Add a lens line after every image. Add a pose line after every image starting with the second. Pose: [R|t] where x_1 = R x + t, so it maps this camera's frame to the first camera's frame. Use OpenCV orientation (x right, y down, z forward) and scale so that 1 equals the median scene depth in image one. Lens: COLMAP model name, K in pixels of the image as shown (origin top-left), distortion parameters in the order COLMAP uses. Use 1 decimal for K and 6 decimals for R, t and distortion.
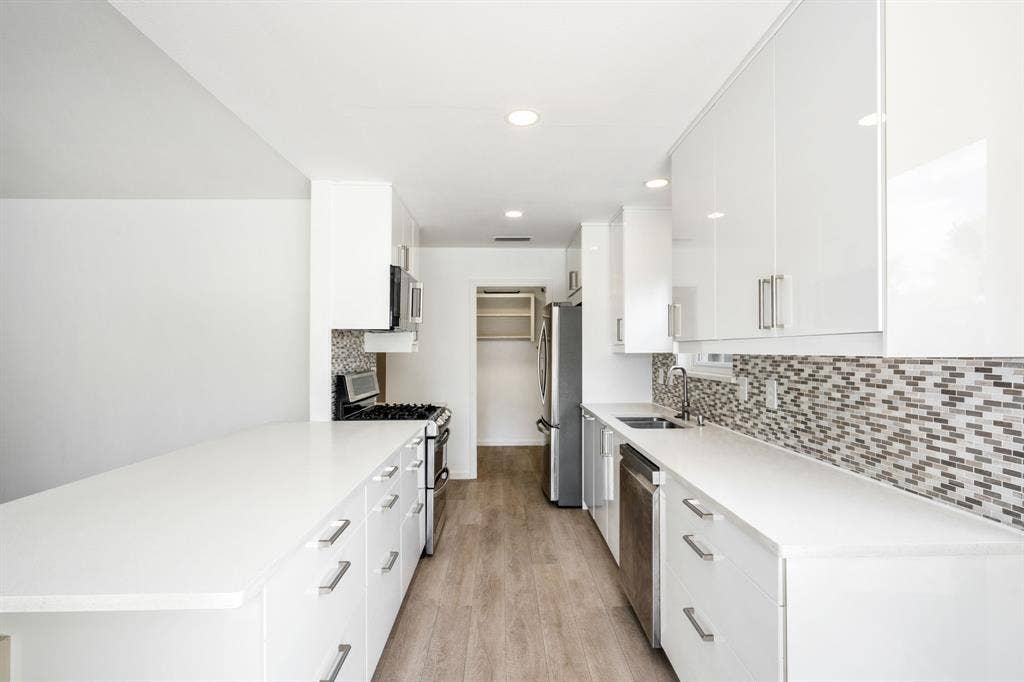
lens RADIAL K [[478.2, 0, 513.2], [0, 478.2, 342.0], [0, 0, 1]] dist [-0.005400, 0.000879]
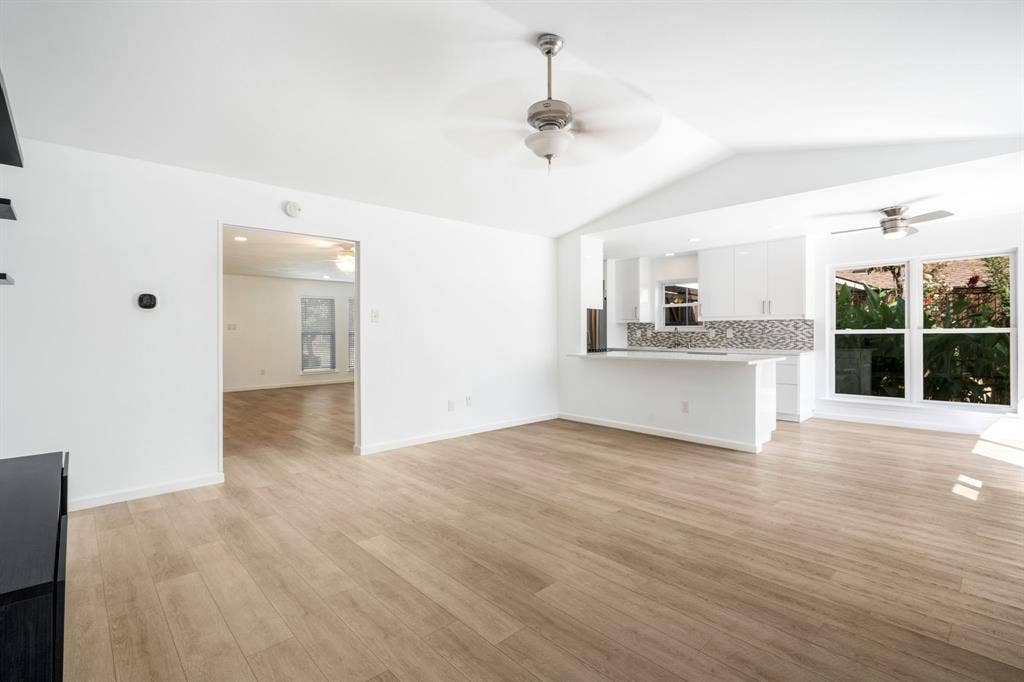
lens RADIAL K [[478.2, 0, 512.4], [0, 478.2, 335.9], [0, 0, 1]] dist [-0.005400, 0.000879]
pose [[0.759126, -0.006199, 0.650915, -2.890773], [-0.008998, 0.999759, 0.020016, 0.082041], [-0.650882, -0.021052, 0.758887, -0.526643]]
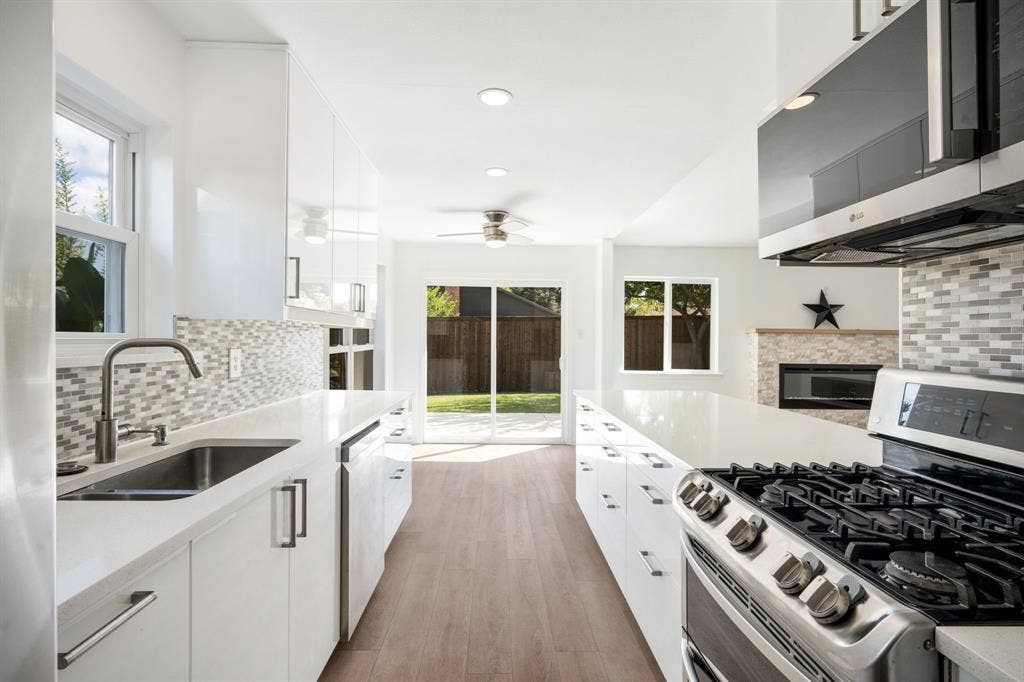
lens RADIAL K [[478.2, 0, 512.5], [0, 478.2, 338.6], [0, 0, 1]] dist [-0.005400, 0.000879]
pose [[-0.999760, 0.005221, -0.021289, -0.007555], [0.005712, 0.999718, -0.023047, 0.092875], [0.021163, -0.023163, -0.999508, 2.176159]]
